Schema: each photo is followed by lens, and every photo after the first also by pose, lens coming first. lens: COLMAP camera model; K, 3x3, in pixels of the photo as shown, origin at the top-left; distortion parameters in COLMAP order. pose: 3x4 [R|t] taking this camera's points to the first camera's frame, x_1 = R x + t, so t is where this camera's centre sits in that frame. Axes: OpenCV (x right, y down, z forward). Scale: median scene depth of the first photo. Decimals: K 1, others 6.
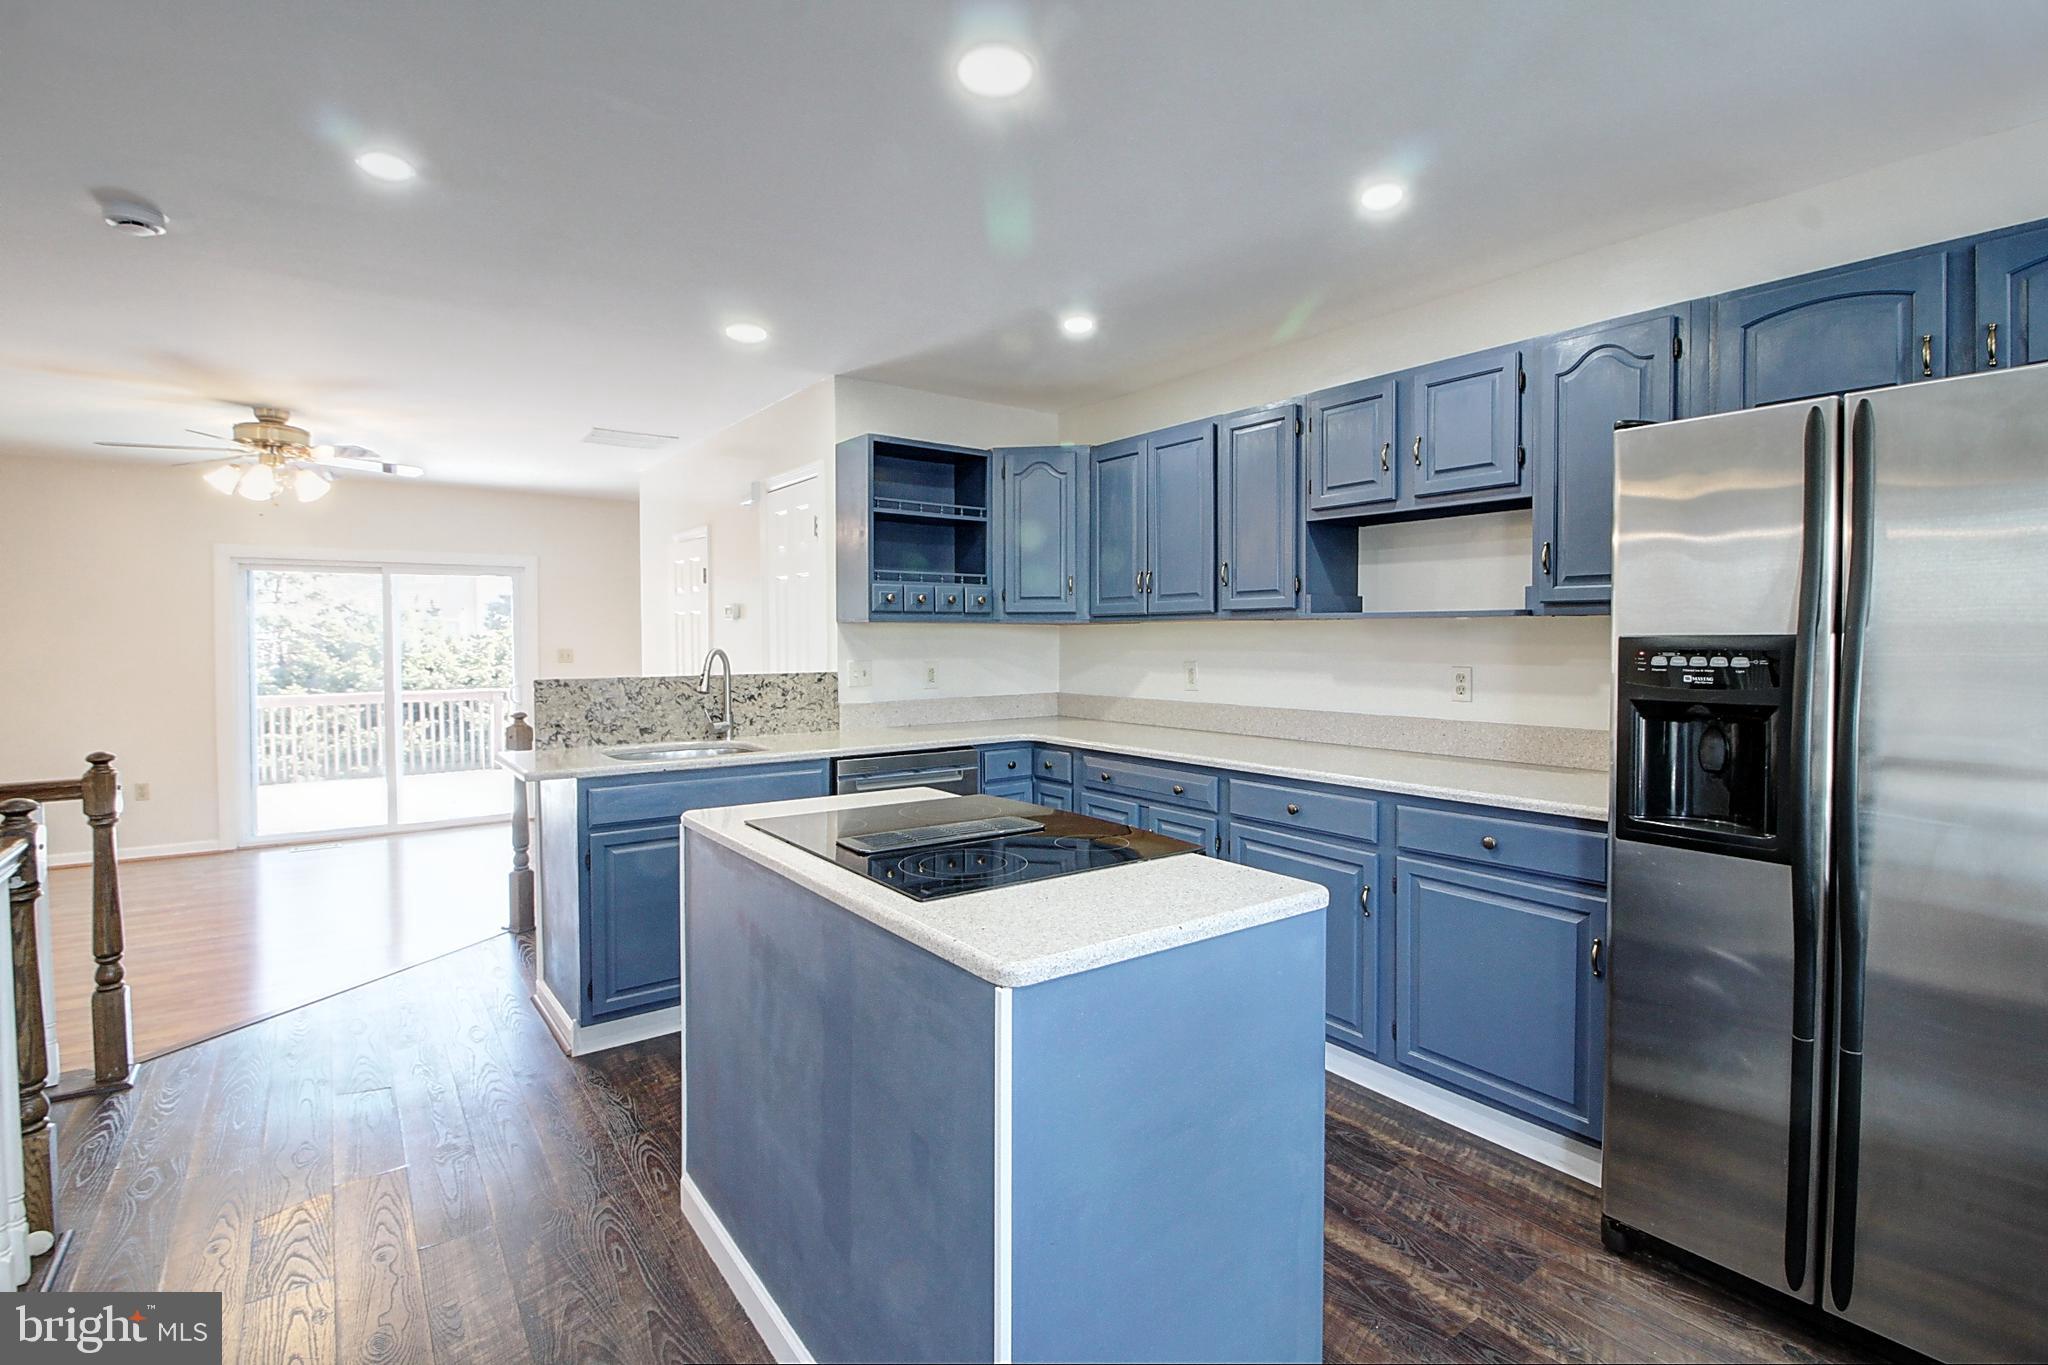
lens RADIAL K [[952.8, 0, 1040.0], [0, 952.8, 656.8], [0, 0, 1]] dist [-0.004623, -0.007420]
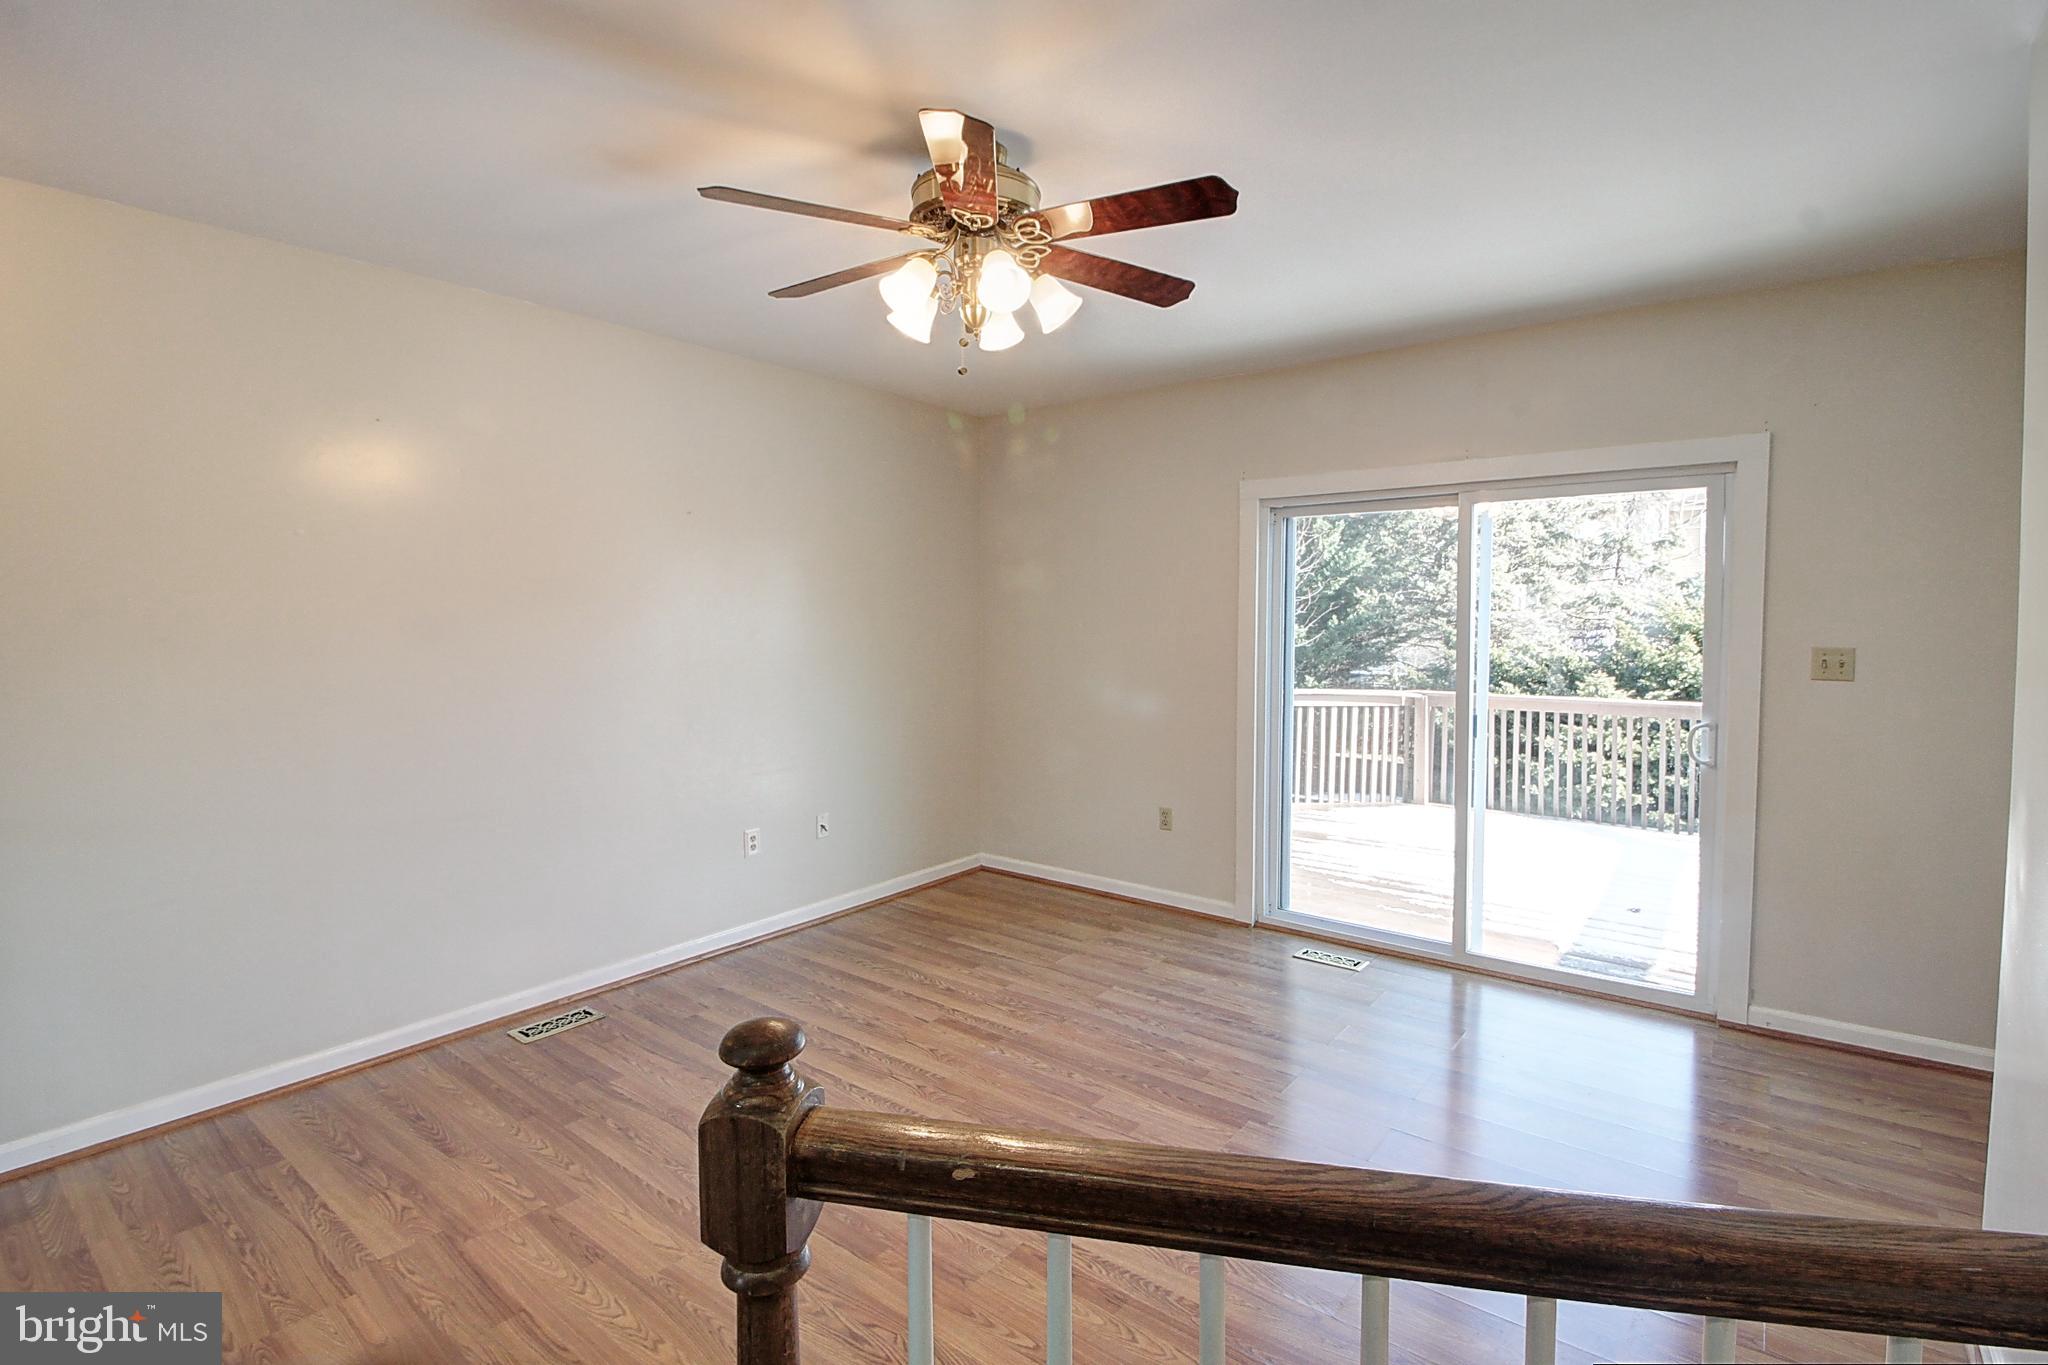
lens RADIAL K [[952.8, 0, 1038.8], [0, 952.8, 655.7], [0, 0, 1]] dist [-0.004623, -0.007420]
pose [[0.274775, 0.041102, -0.960630, -0.417624], [-0.022103, 0.999092, 0.036425, -0.025816], [0.961255, 0.011224, 0.275434, 1.167950]]
